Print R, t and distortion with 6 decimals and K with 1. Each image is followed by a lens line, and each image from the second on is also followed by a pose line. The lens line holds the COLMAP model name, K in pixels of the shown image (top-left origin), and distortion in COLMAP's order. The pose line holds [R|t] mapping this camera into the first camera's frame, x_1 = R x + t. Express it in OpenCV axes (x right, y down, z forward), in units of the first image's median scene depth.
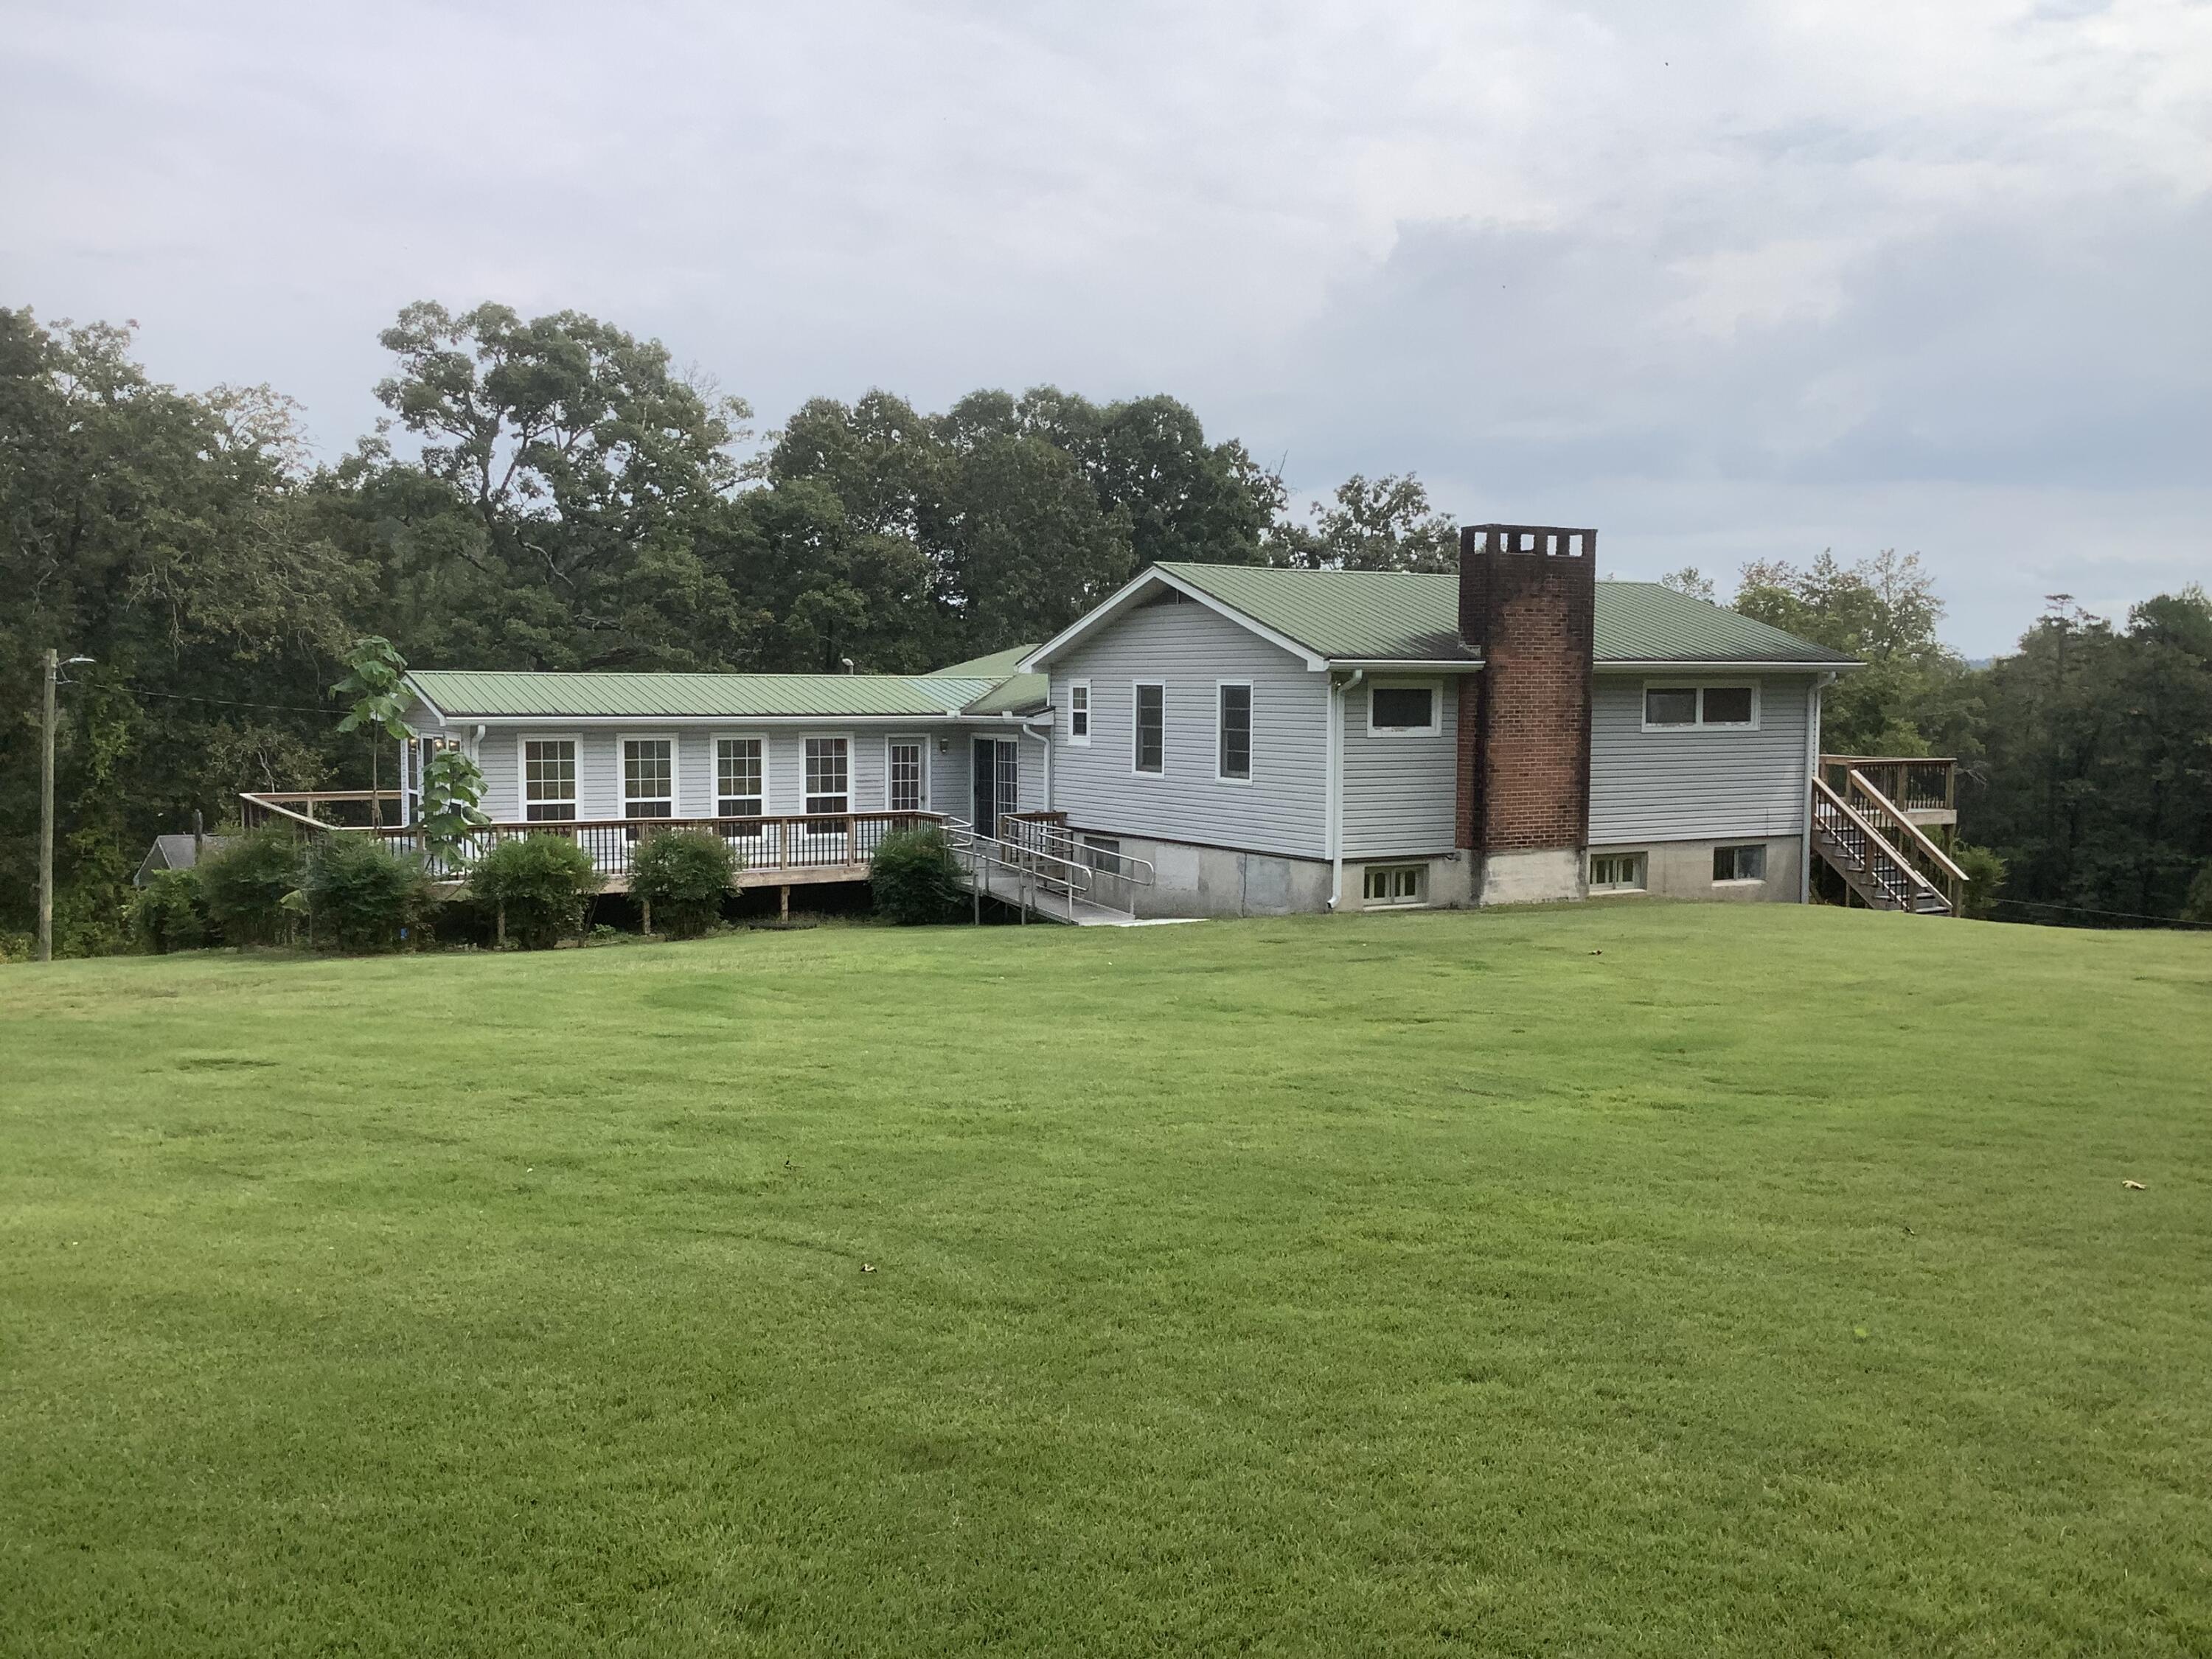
lens RADIAL K [[1975.0, 0, 1106.0], [0, 1975.0, 829.5], [0, 0, 1]] dist [0.080052, -0.164050]
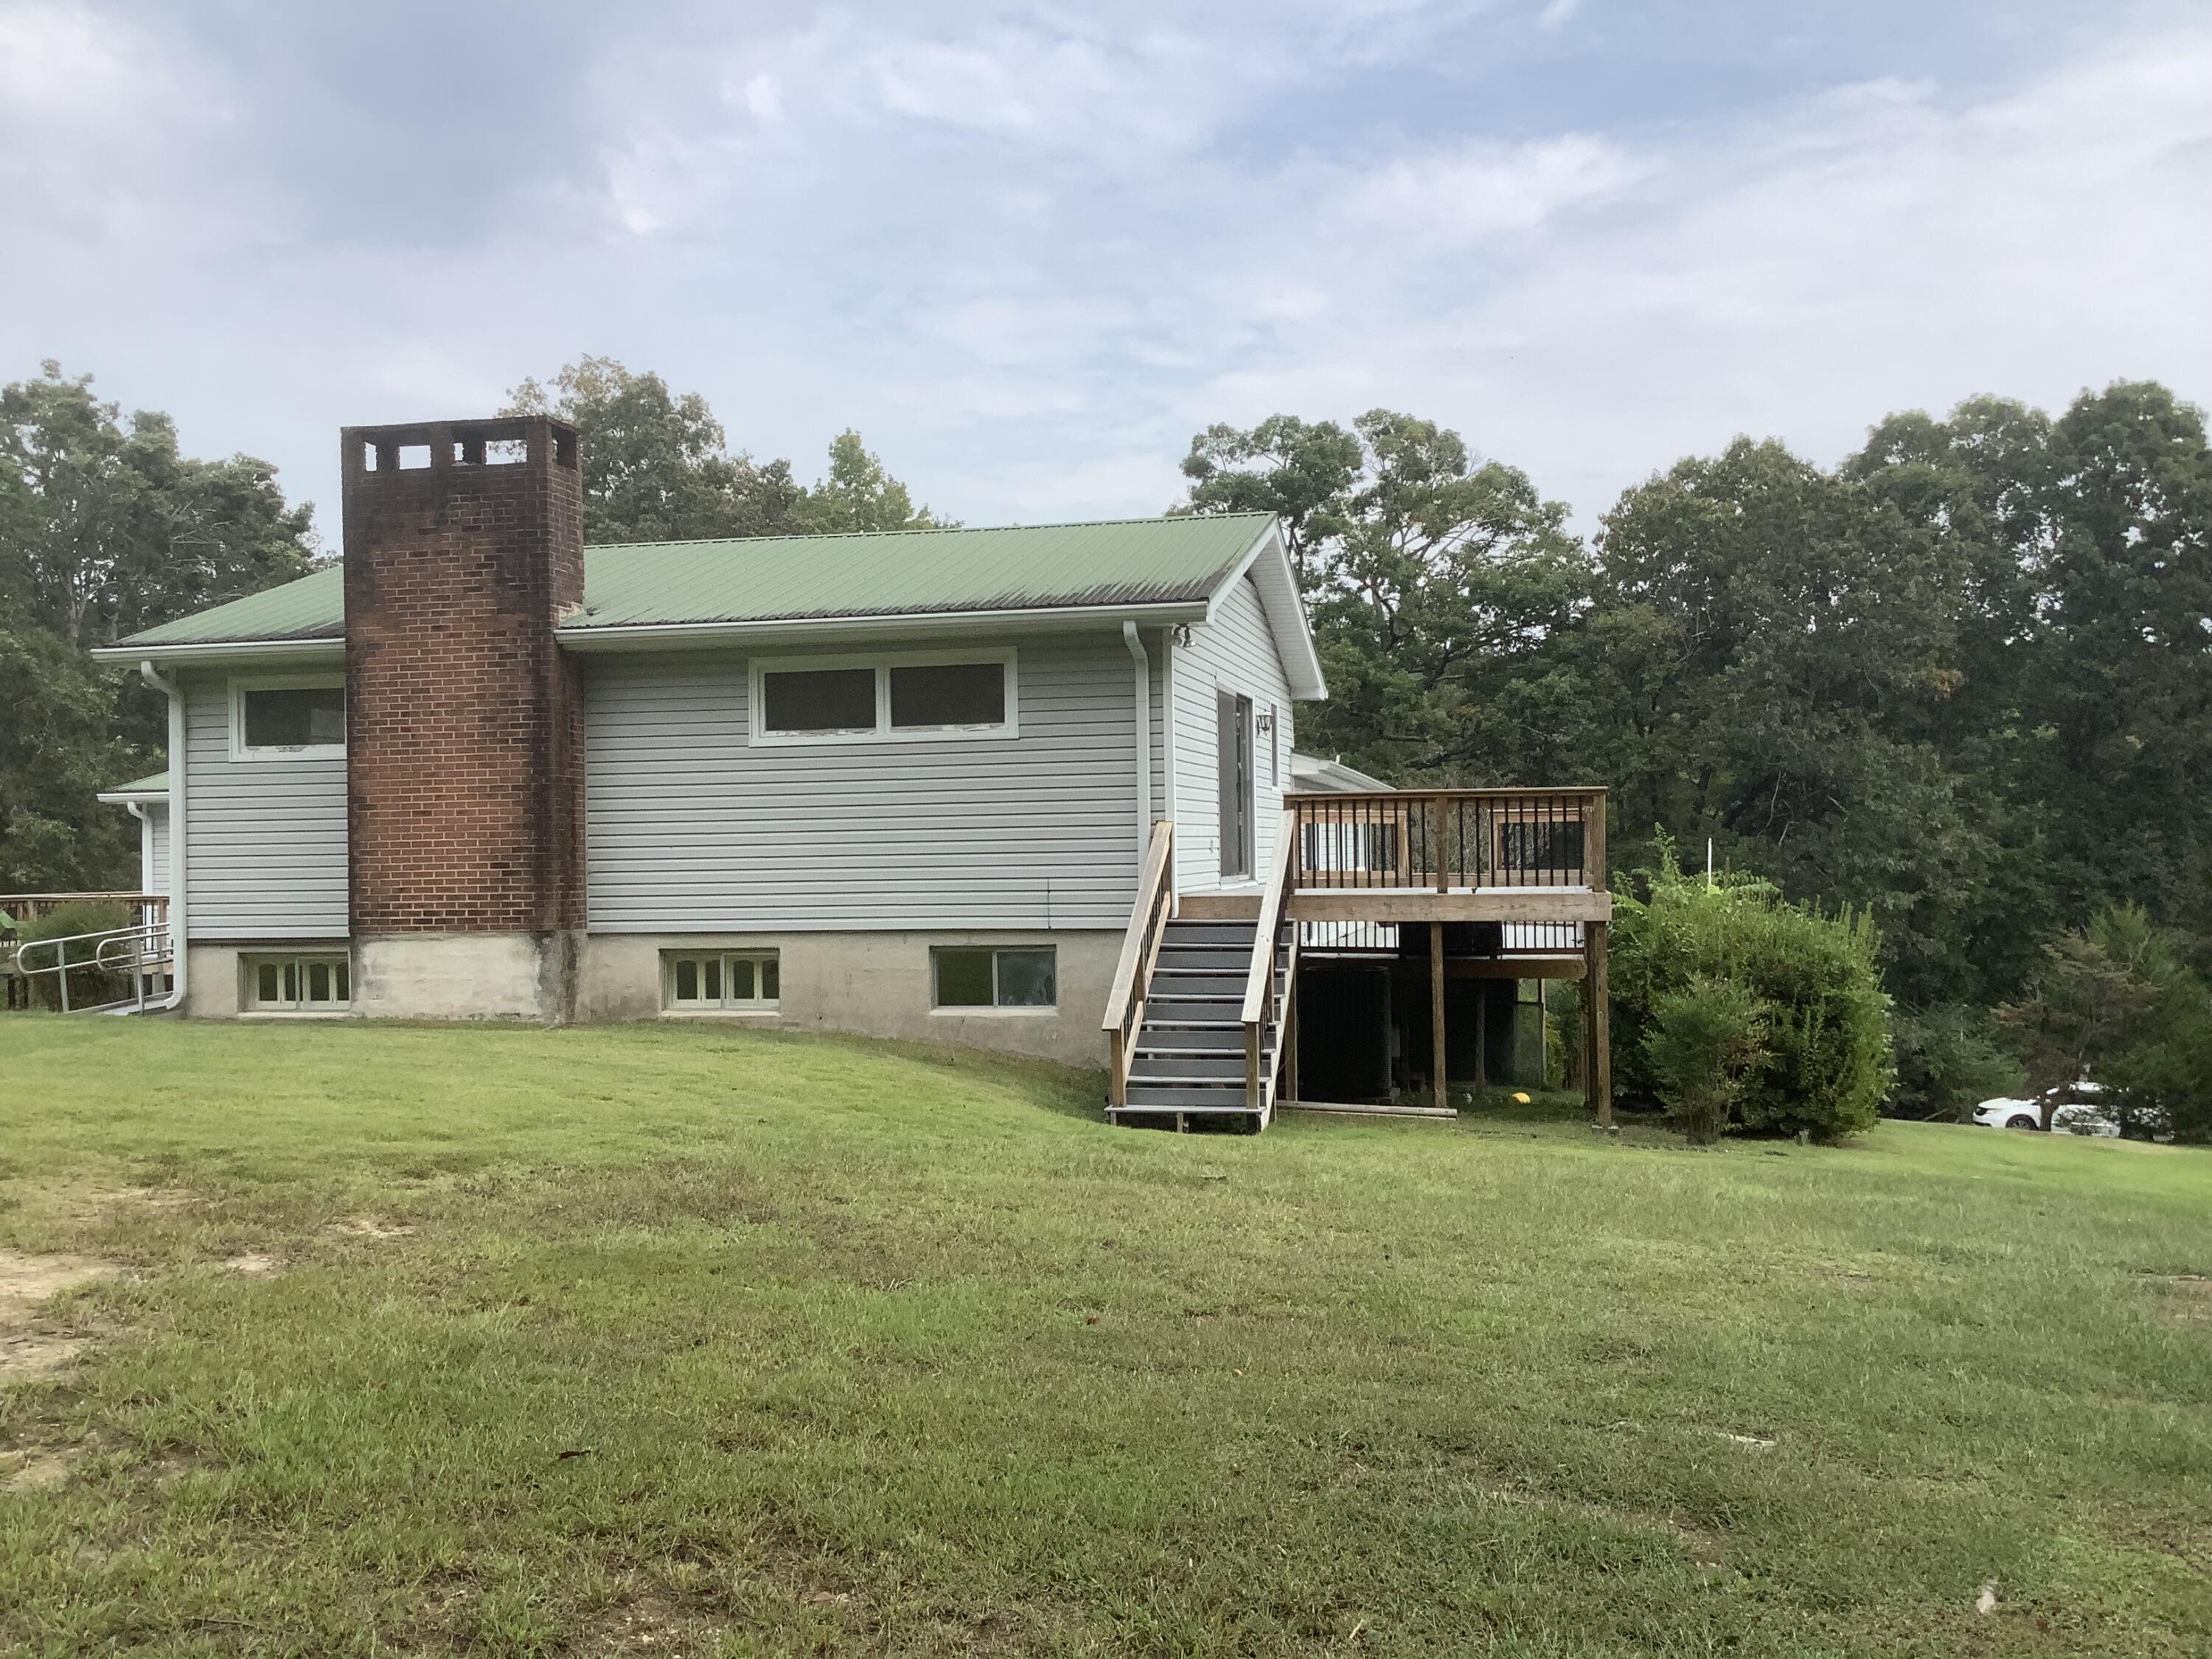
lens RADIAL K [[1971.7, 0, 1106.0], [0, 1971.7, 829.5], [0, 0, 1]] dist [0.103343, -0.169168]
pose [[0.726084, -0.021287, -0.687276, 0.725354], [-0.031189, 0.997472, -0.063844, 0.010136], [0.686898, 0.067792, 0.723585, 0.622061]]
